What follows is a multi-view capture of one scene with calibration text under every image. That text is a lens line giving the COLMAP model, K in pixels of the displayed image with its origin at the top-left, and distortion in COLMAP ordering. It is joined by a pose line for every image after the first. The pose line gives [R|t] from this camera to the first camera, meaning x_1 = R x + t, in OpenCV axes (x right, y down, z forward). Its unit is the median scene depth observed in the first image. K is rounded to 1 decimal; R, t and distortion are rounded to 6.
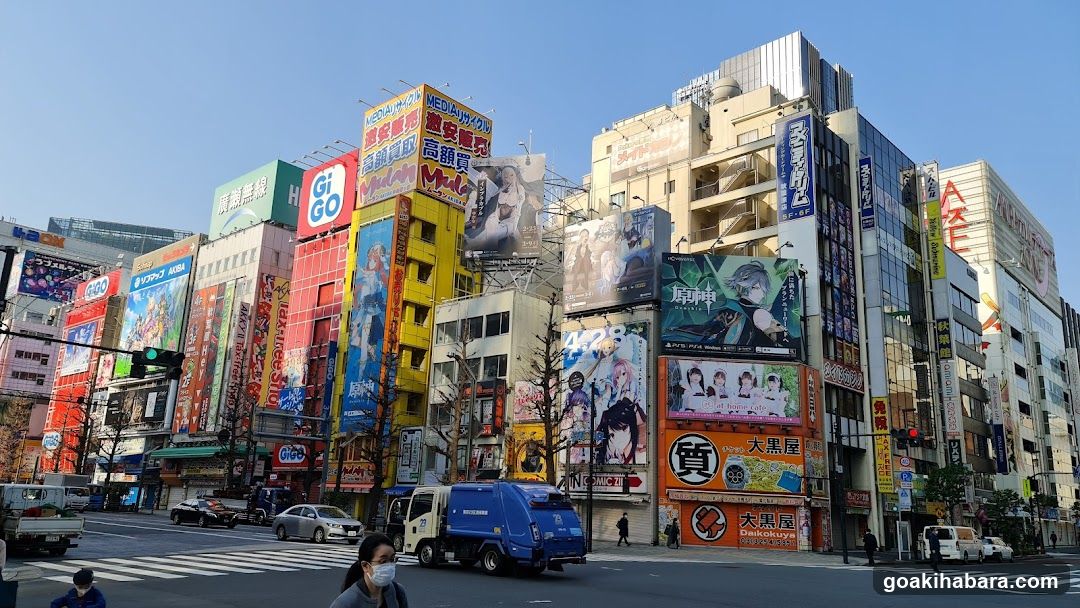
lens RADIAL K [[788.6, 0, 525.9], [0, 788.6, 314.8], [0, 0, 1]] dist [0.105228, -0.112927]
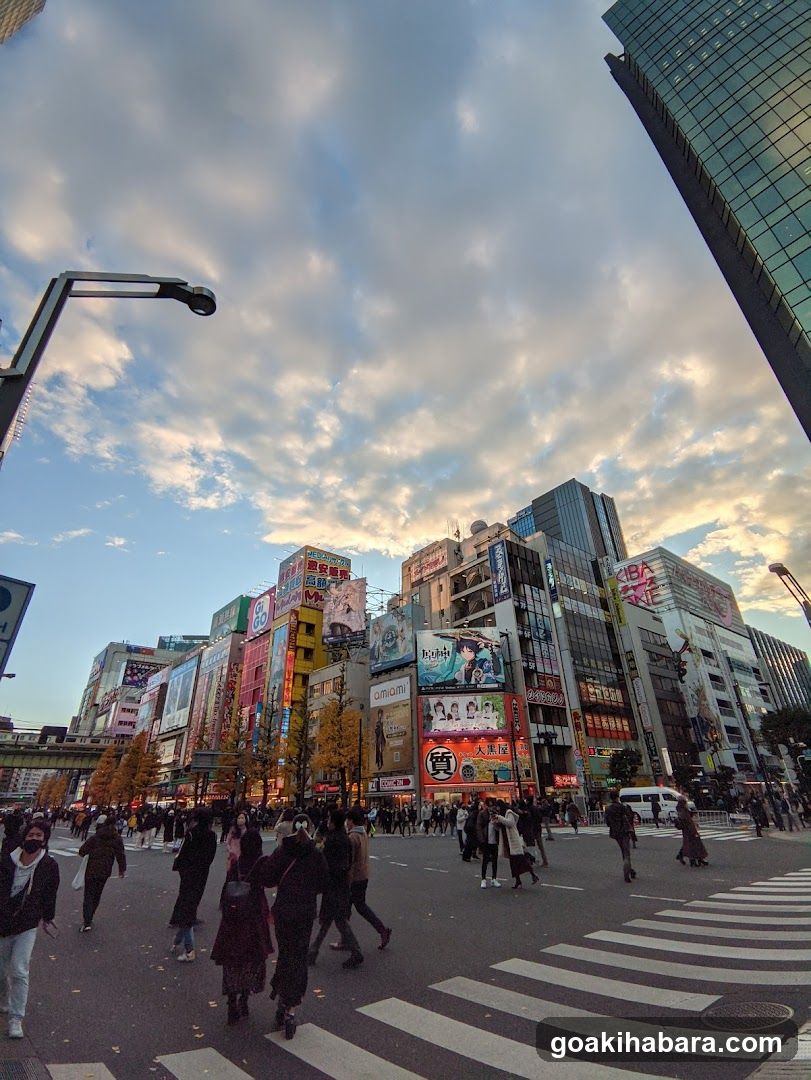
lens RADIAL K [[493.4, 0, 400.8], [0, 493.4, 540.2], [0, 0, 1]] dist [-0.000404, -0.000704]
pose [[0.988468, -0.122414, -0.089140, 0.179003], [0.096248, 0.962334, -0.254264, -0.001358], [0.116908, 0.242752, 0.963018, -0.035390]]
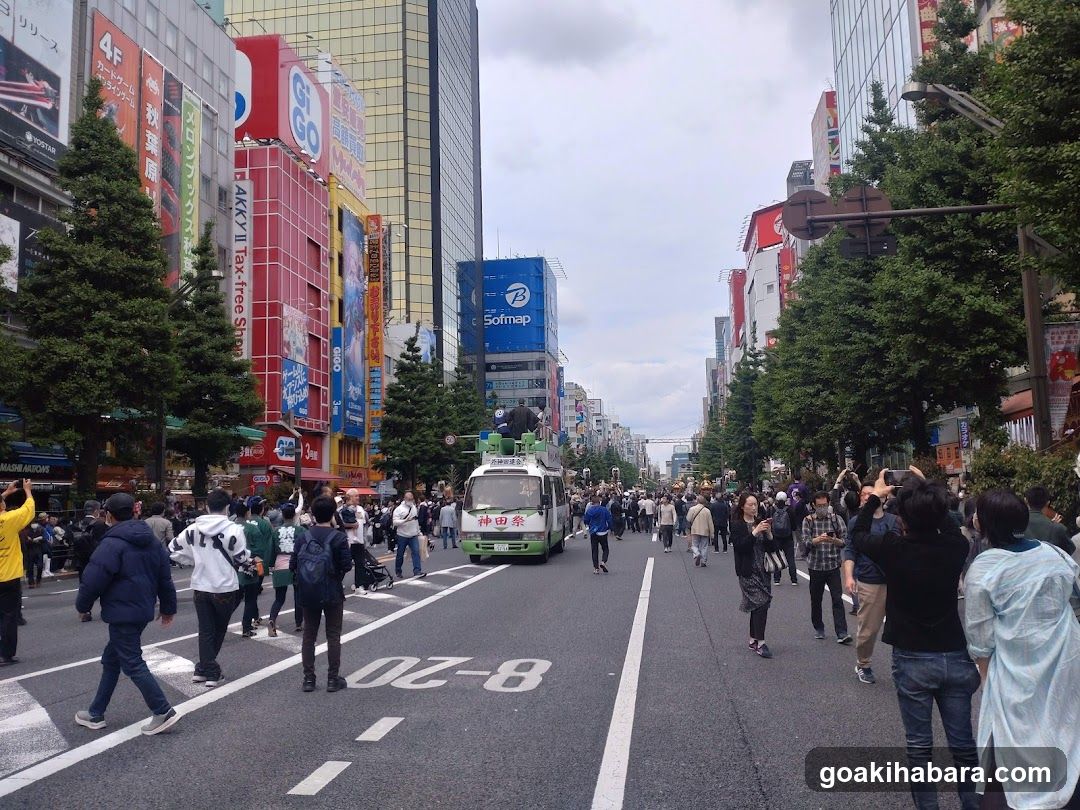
lens RADIAL K [[895.9, 0, 545.9], [0, 895.9, 400.2], [0, 0, 1]] dist [0.083694, -0.170050]
pose [[-0.573481, 0.057535, 0.817196, -1.169358], [-0.196306, 0.958817, -0.205267, 0.265721], [-0.795351, -0.278137, -0.538569, 1.320033]]
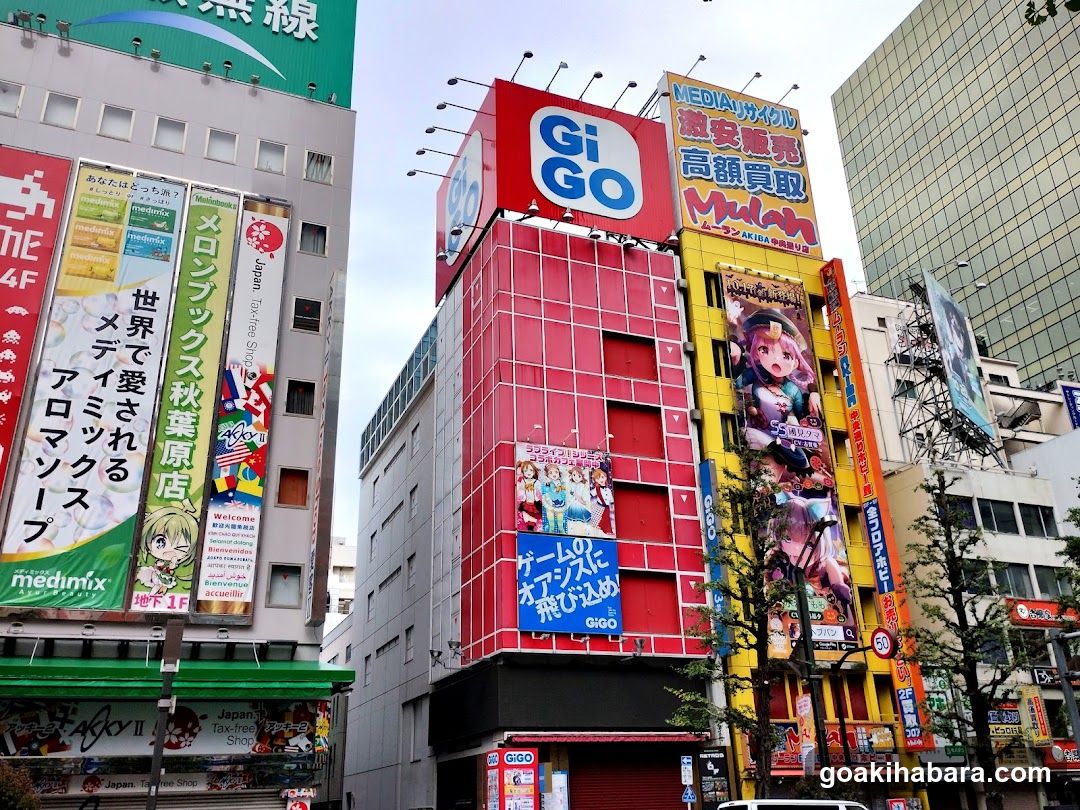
lens RADIAL K [[945.5, 0, 541.7], [0, 945.5, 379.0], [0, 0, 1]] dist [0.074713, -0.017277]
pose [[0.421364, 0.330776, 0.844417, -0.787143], [-0.168657, 0.943449, -0.285409, 0.166875], [-0.891071, -0.022157, 0.453323, 0.824390]]
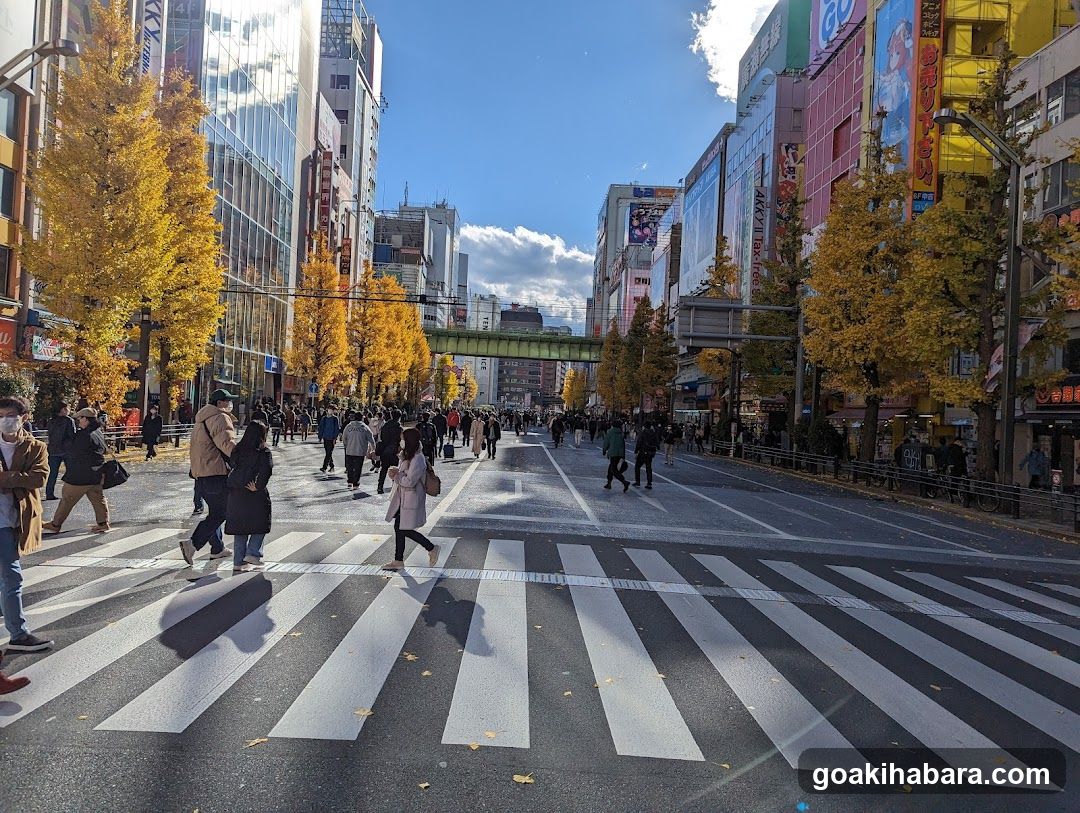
lens RADIAL K [[768.0, 0, 539.5], [0, 768.0, 390.1], [0, 0, 1]] dist [0.052640, -0.052625]
pose [[0.696434, -0.030582, -0.716969, 0.036624], [0.148390, 0.983636, 0.102183, 0.082163], [0.702111, -0.177555, 0.689575, 0.342355]]
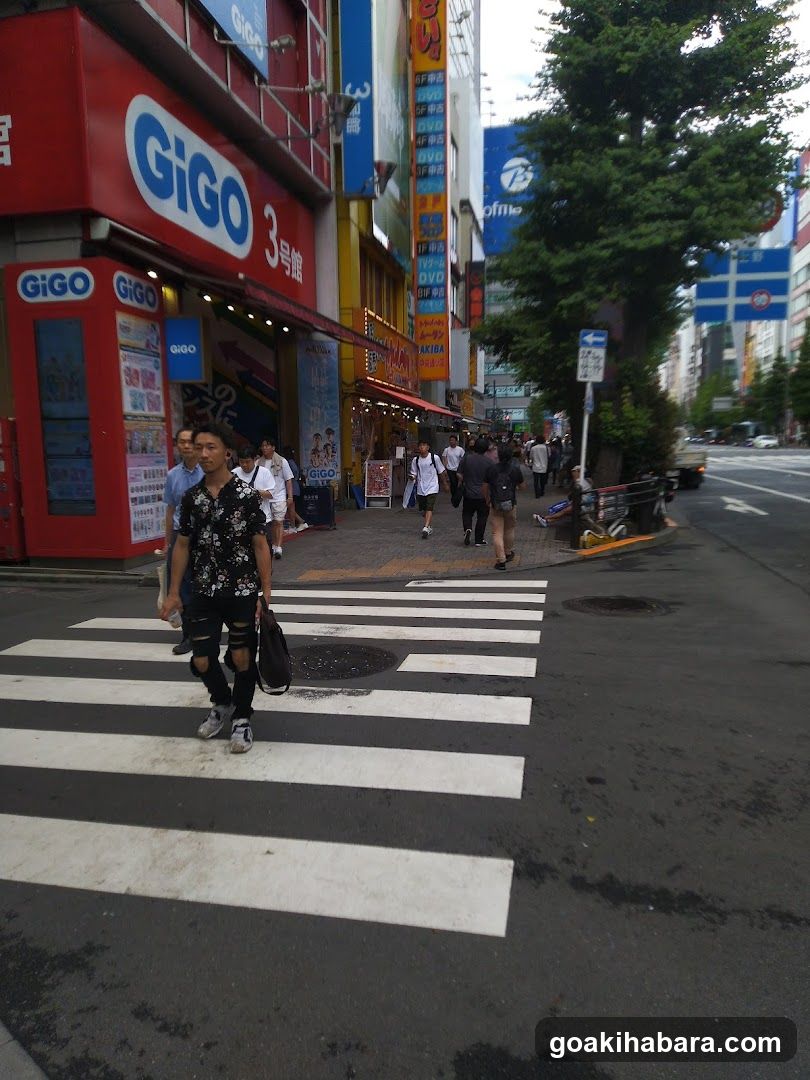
lens RADIAL K [[768.0, 0, 405.0], [0, 768.0, 540.0], [0, 0, 1]] dist [0.052640, -0.052625]
pose [[-0.508295, -0.152669, 0.847543, -0.490150], [-0.218147, 0.974888, 0.044779, 0.240492], [-0.833096, -0.162128, -0.528835, 1.072917]]
